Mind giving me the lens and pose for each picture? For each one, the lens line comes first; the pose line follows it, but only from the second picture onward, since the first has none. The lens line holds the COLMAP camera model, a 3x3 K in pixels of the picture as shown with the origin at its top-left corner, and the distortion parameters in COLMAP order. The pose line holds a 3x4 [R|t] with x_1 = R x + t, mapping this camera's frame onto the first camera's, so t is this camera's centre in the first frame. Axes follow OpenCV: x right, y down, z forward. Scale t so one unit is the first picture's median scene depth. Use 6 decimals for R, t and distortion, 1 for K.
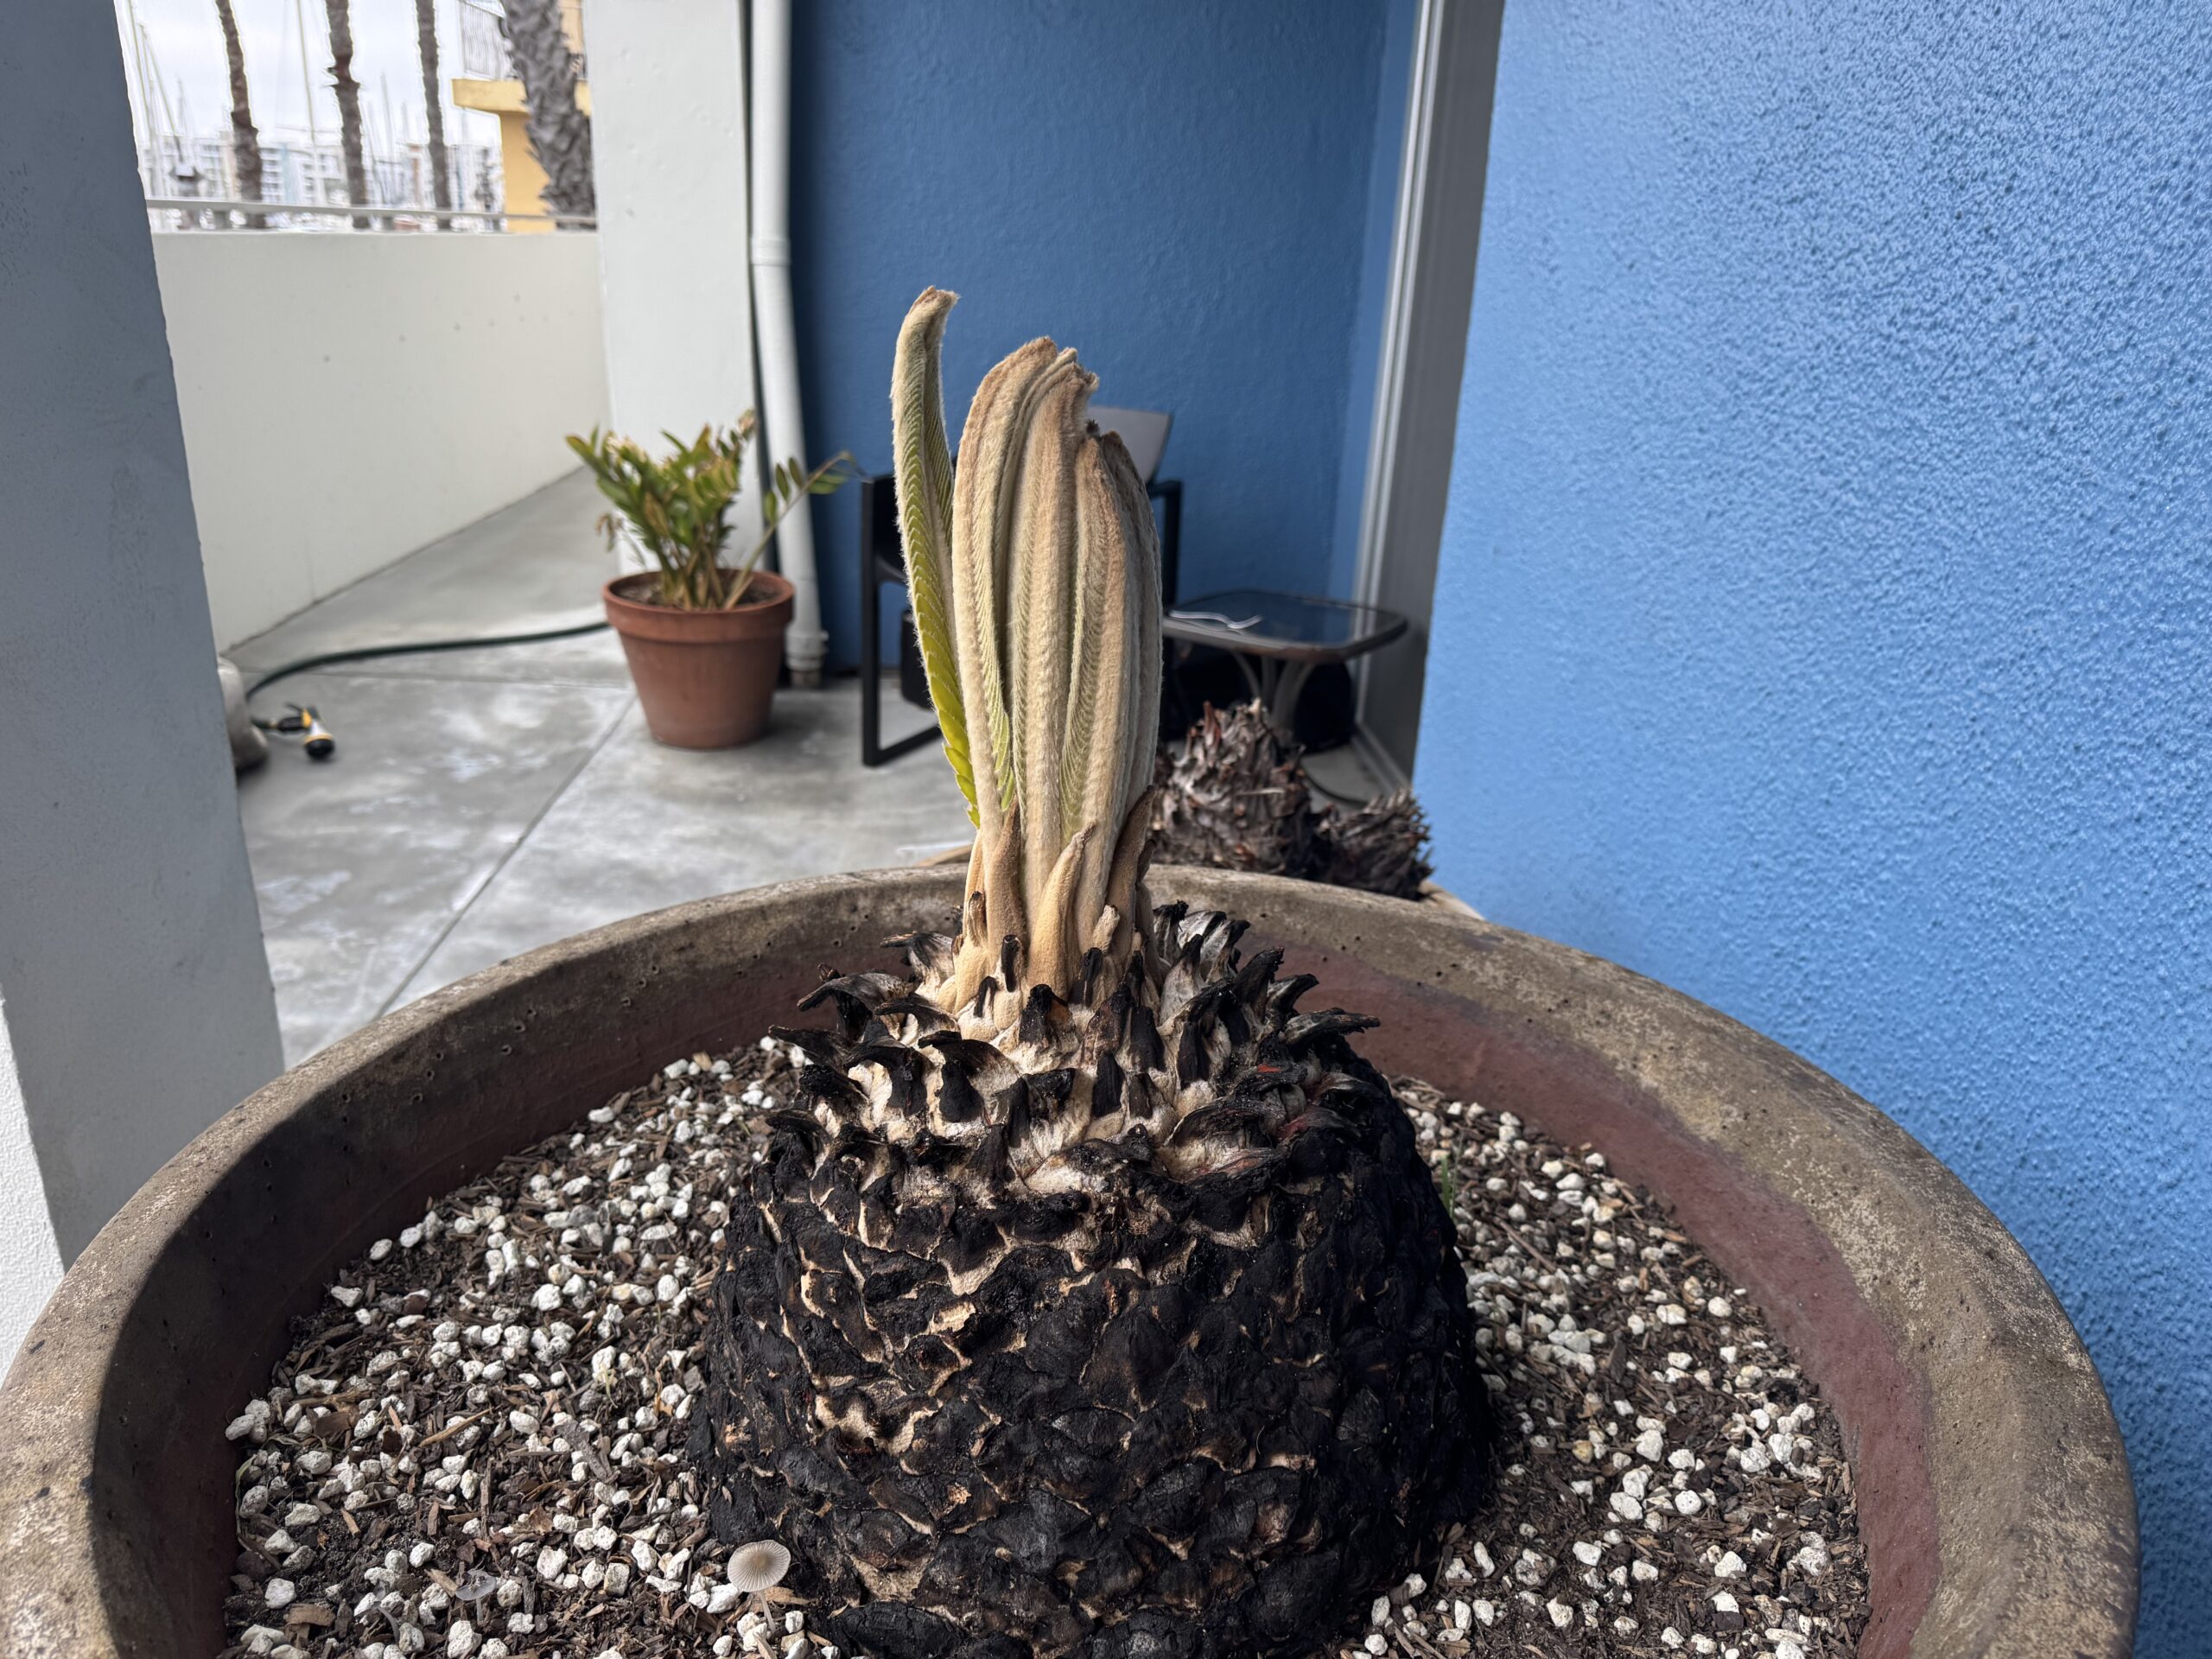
lens RADIAL K [[1548.3, 0, 1148.6], [0, 1548.3, 825.9], [0, 0, 1]] dist [0.053345, -0.069873]
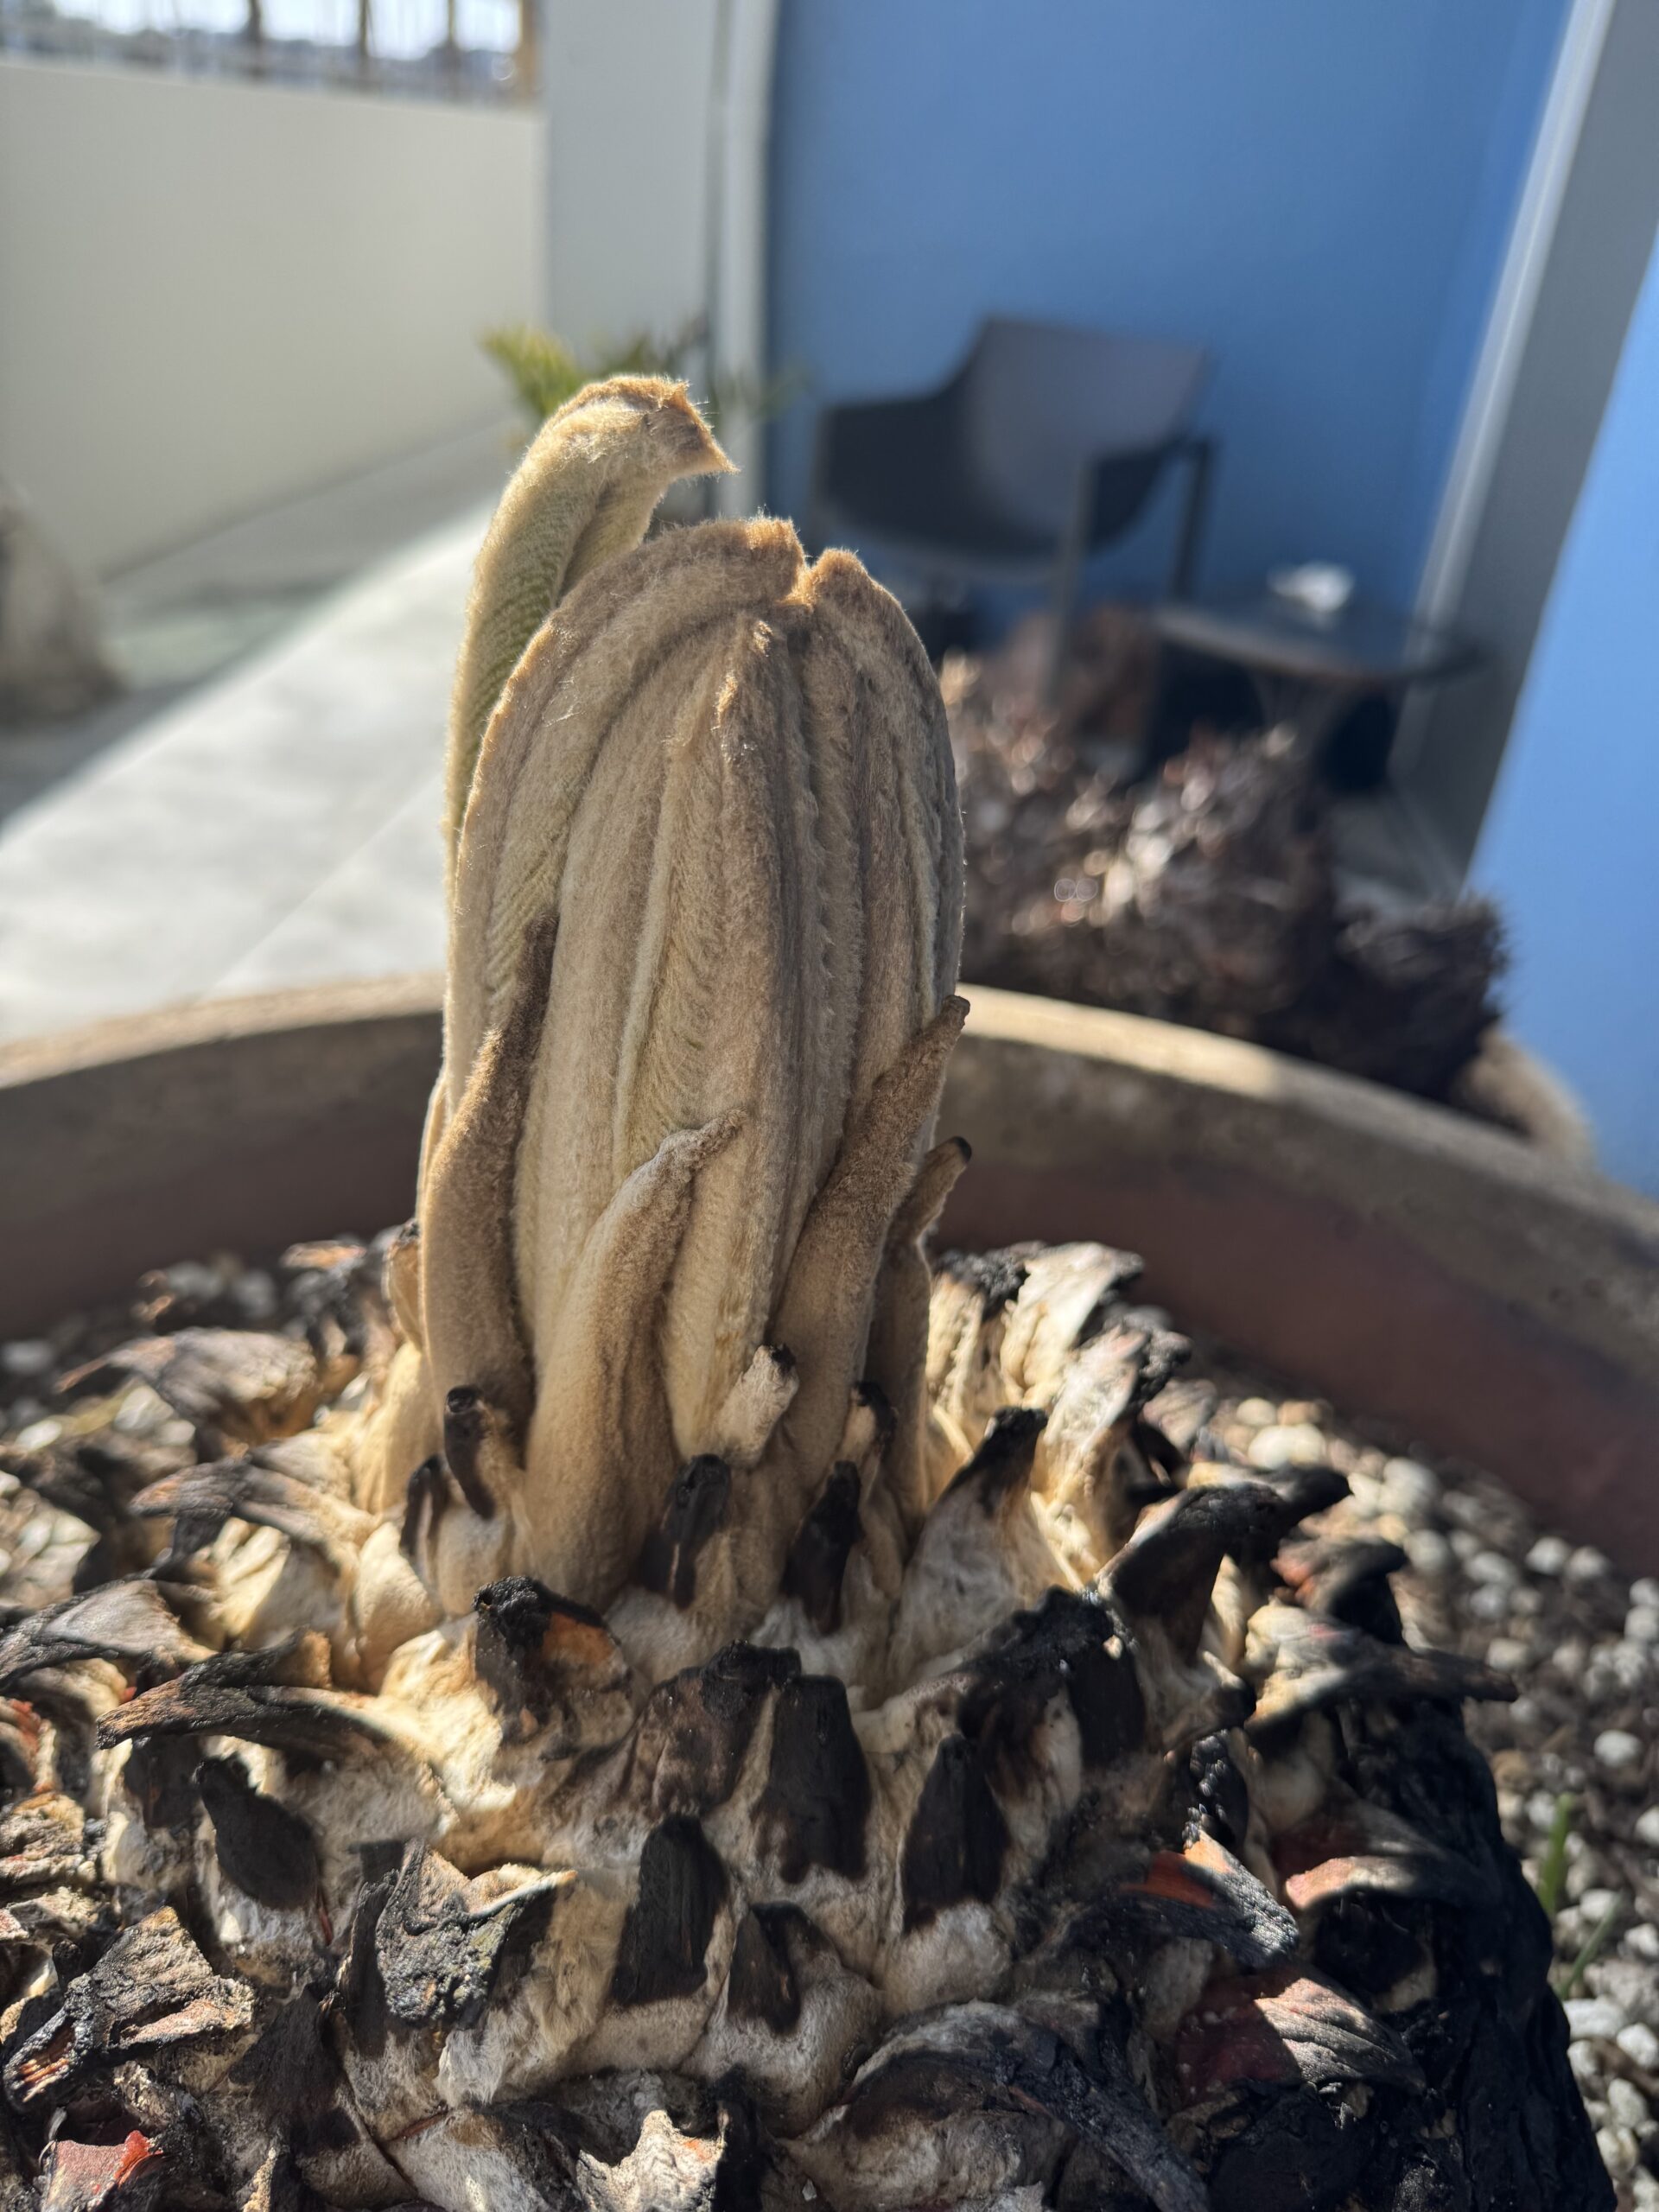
lens RADIAL K [[1616.7, 0, 829.5], [0, 1616.7, 1106.0], [0, 0, 1]] dist [-0.021058, -0.001272]
pose [[0.977149, 0.138722, -0.161049, 0.024337], [-0.110484, 0.978756, 0.172716, -0.040212], [0.181587, -0.150975, 0.971716, 0.463280]]
